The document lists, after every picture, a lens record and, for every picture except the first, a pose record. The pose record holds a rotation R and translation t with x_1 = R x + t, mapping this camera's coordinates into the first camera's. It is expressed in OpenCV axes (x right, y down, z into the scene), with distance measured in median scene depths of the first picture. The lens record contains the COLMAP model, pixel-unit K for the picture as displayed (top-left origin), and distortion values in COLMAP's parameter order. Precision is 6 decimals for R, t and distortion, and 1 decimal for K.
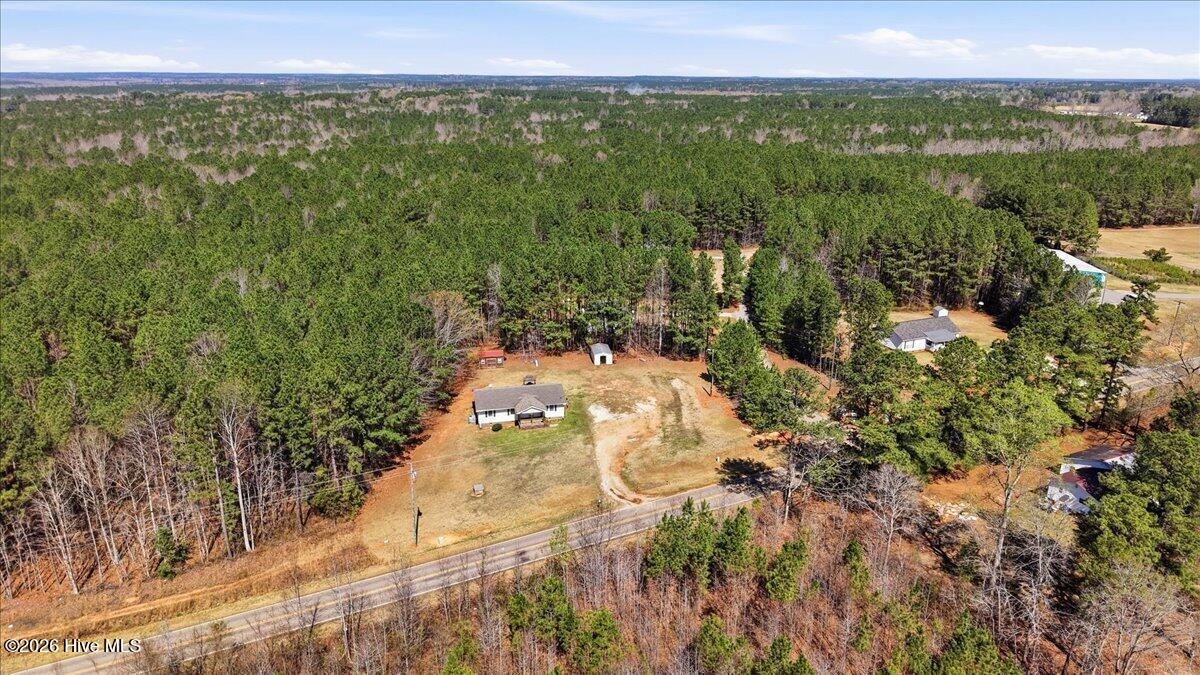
lens RADIAL K [[825.3, 0, 600.0], [0, 825.3, 337.5], [0, 0, 1]] dist [0.049382, -0.002668]
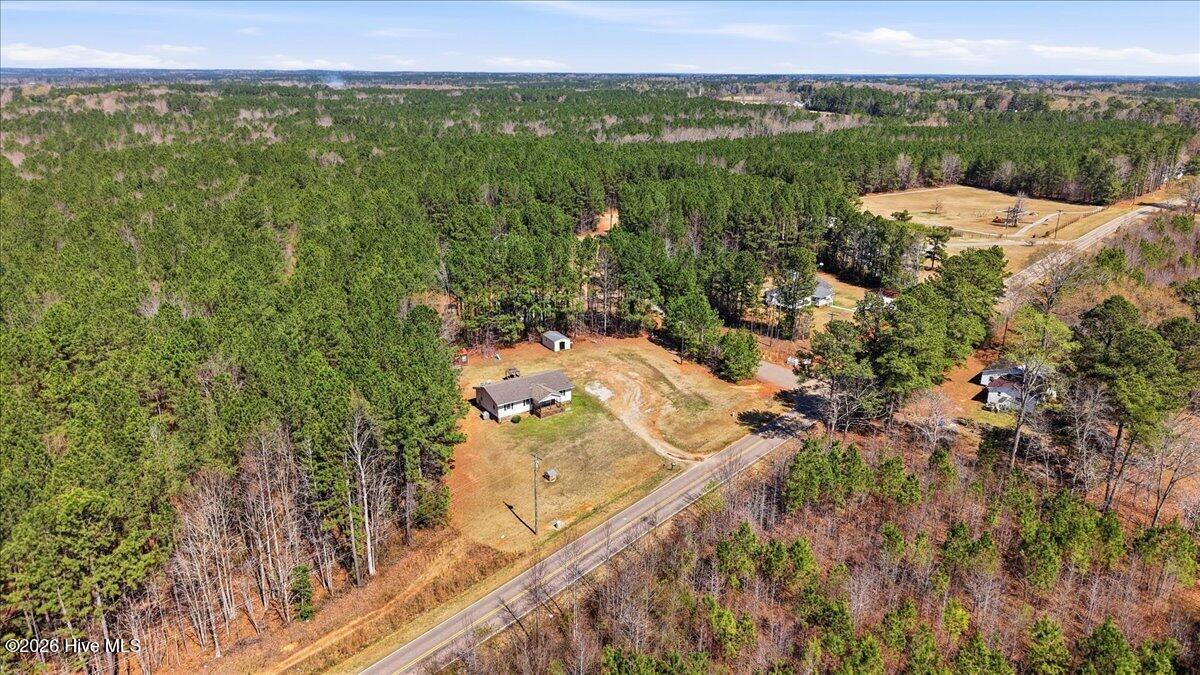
lens RADIAL K [[825.3, 0, 600.0], [0, 825.3, 337.5], [0, 0, 1]] dist [0.049382, -0.002668]
pose [[0.933163, -0.116701, 0.339982, -0.302629], [0.114426, 0.993070, 0.026807, -0.005655], [-0.340755, 0.013887, 0.940050, 0.003799]]
